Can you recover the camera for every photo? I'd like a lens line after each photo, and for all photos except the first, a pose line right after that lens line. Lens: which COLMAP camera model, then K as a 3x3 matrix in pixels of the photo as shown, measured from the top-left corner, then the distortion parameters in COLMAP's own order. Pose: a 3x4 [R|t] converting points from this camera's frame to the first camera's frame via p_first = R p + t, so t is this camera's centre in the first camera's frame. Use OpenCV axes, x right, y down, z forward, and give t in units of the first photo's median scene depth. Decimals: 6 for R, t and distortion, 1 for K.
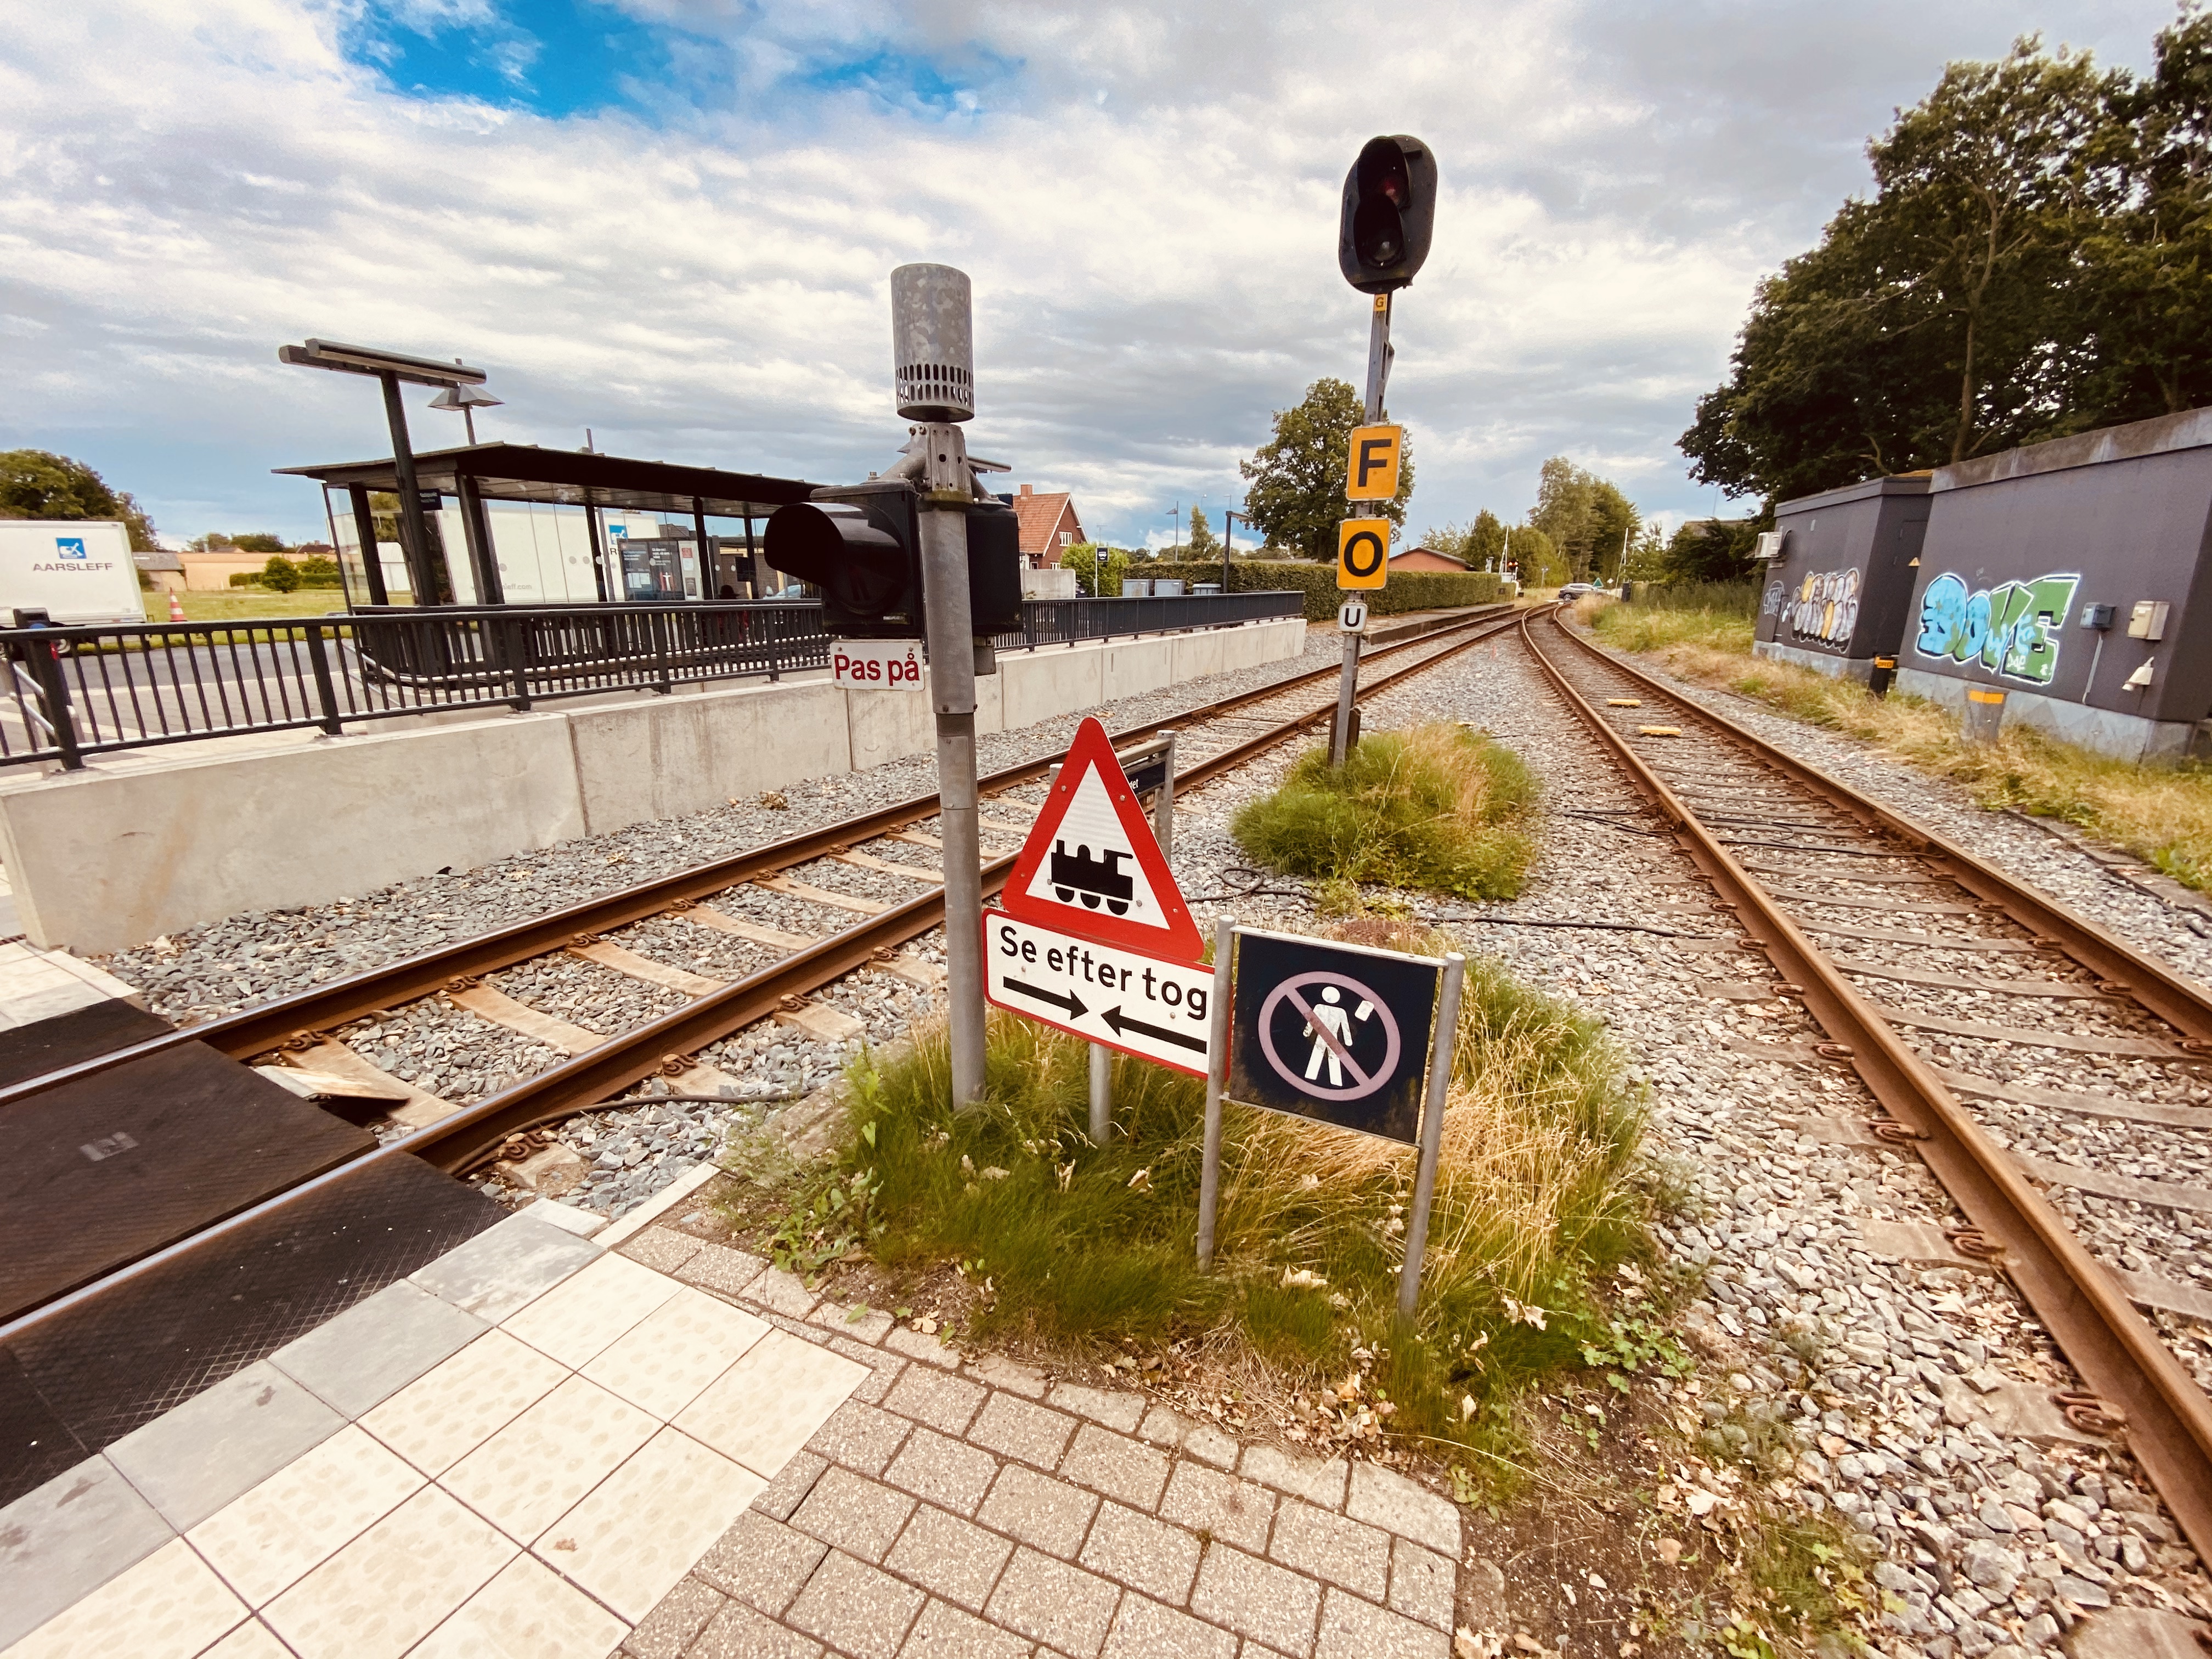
lens RADIAL K [[878.3, 0, 1106.0], [0, 878.3, 829.5], [0, 0, 1]] dist [0.038134, -0.029725]
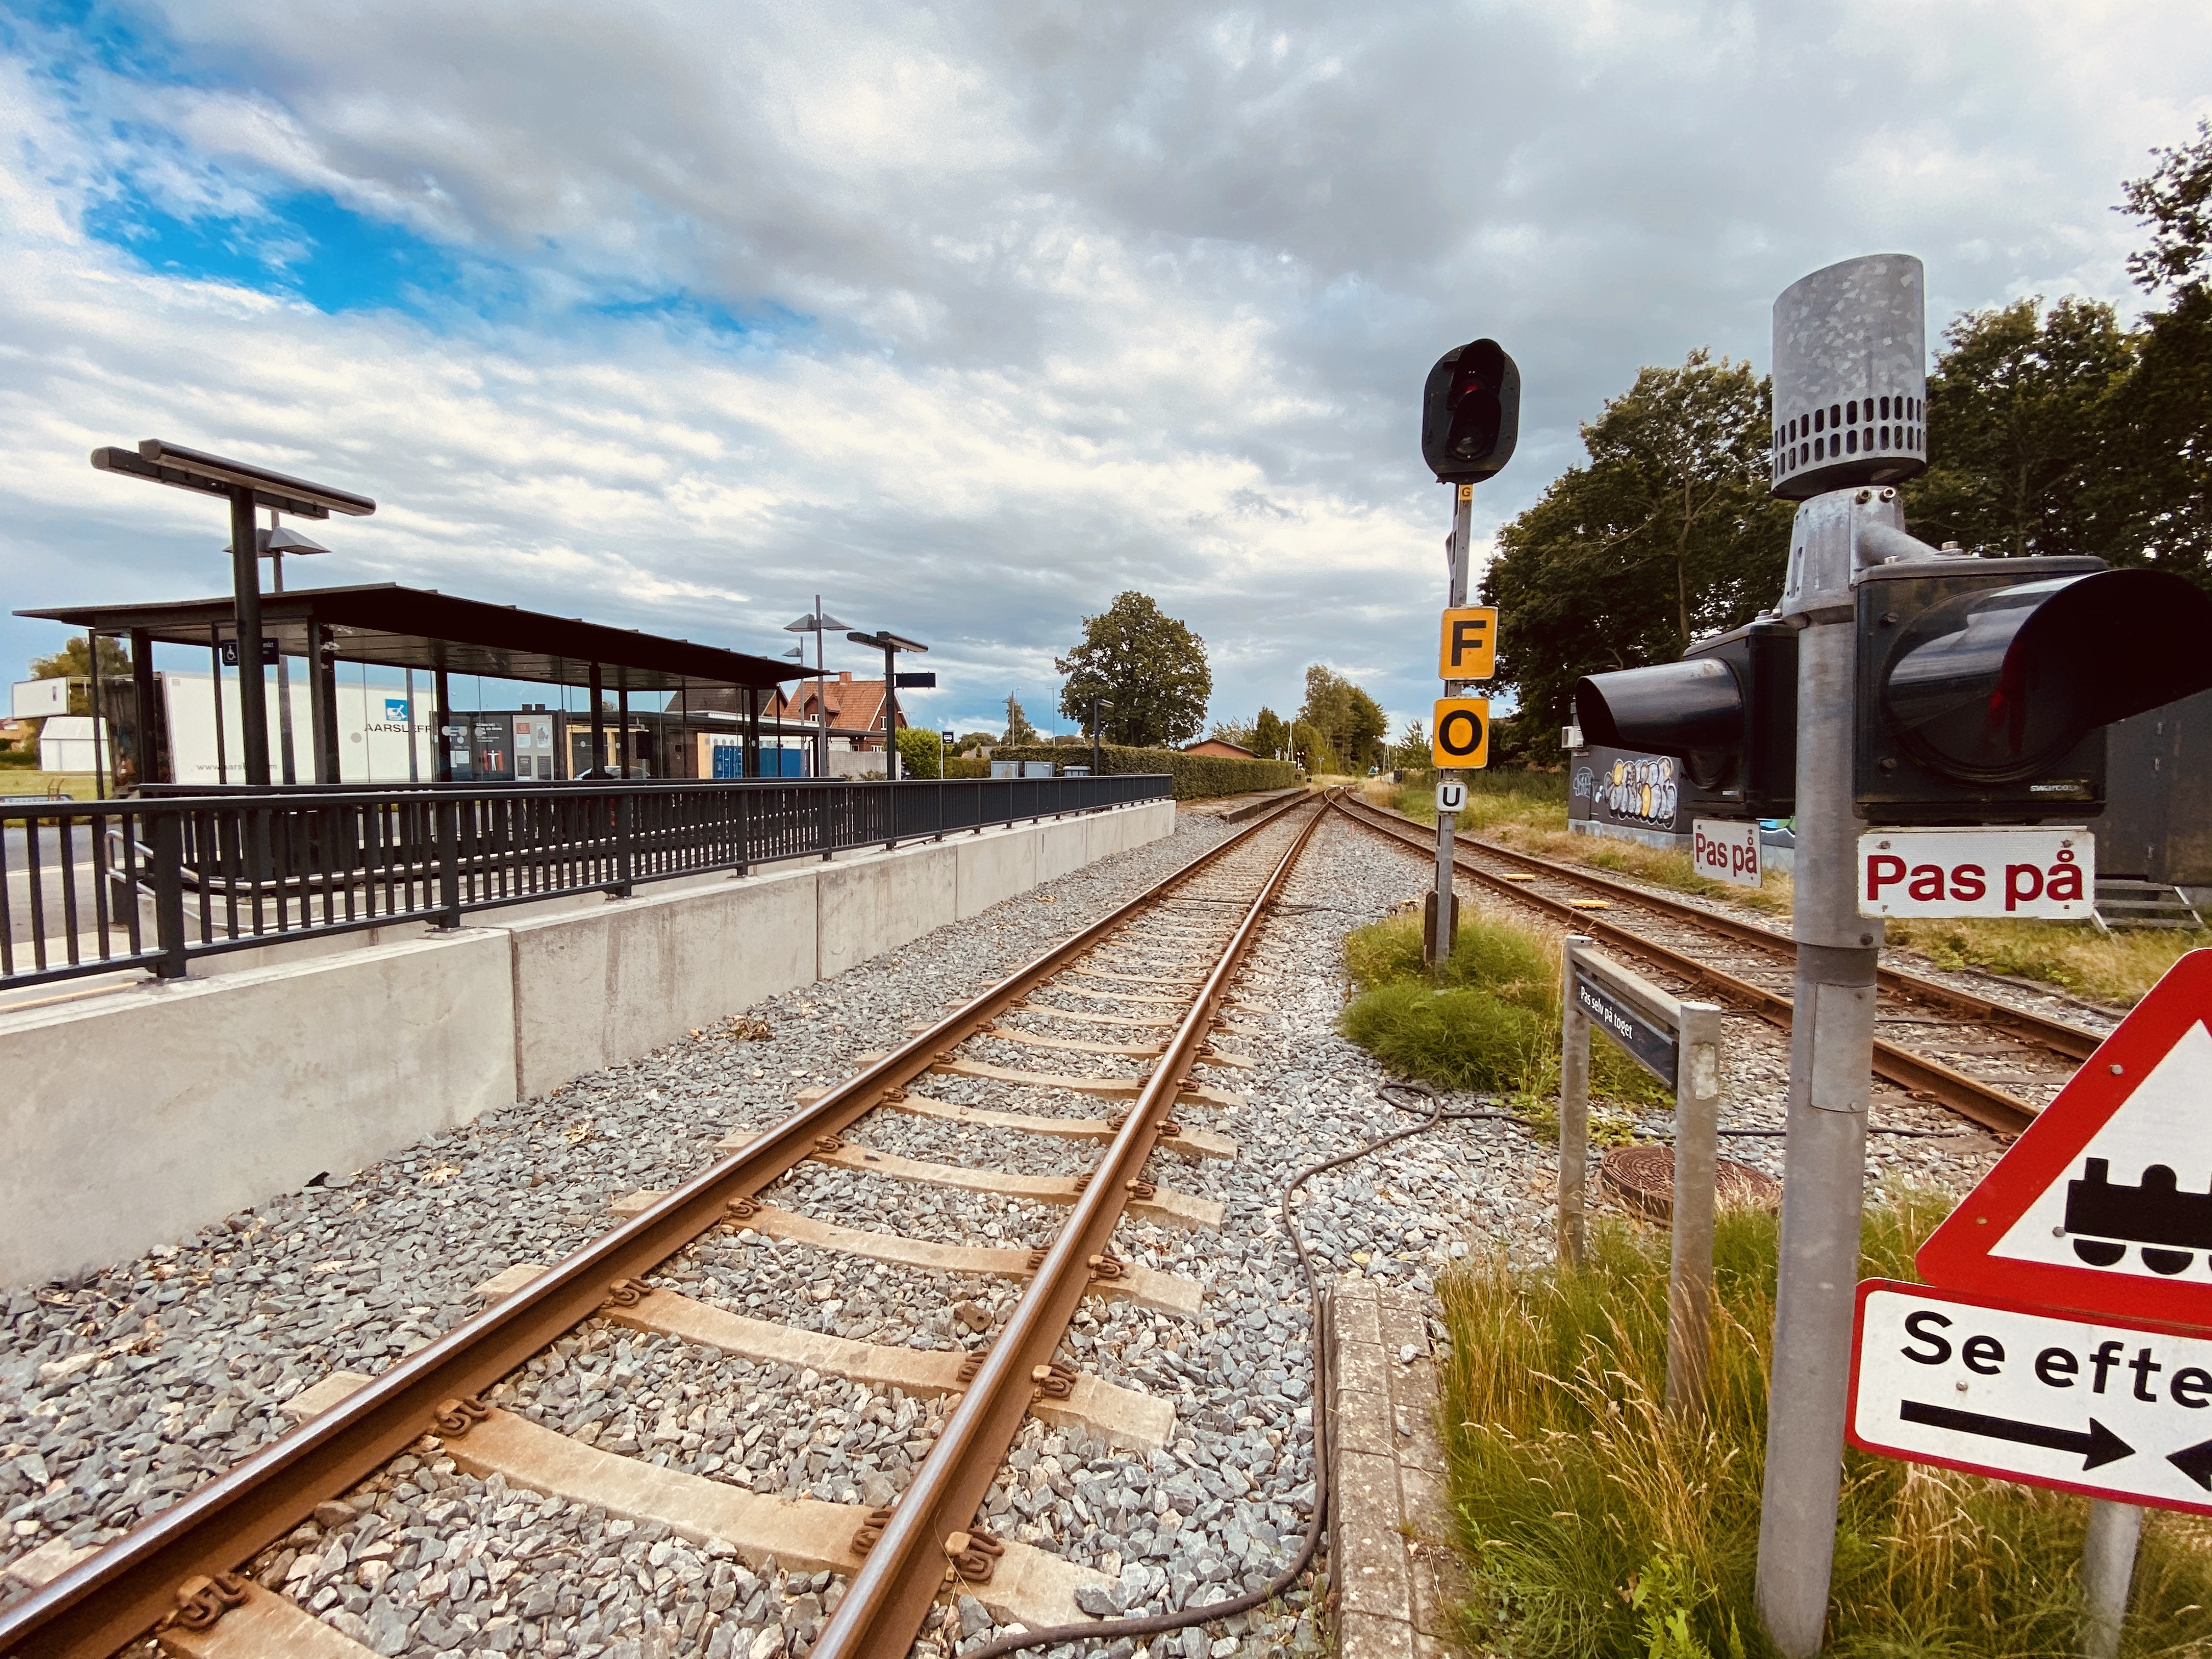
lens RADIAL K [[879.3, 0, 1106.0], [0, 879.3, 829.5], [0, 0, 1]] dist [0.022291, -0.018693]
pose [[0.976407, -0.009783, 0.215717, -0.311714], [0.052892, 0.979378, -0.194991, -0.047127], [-0.209361, 0.201800, 0.956789, 0.205043]]
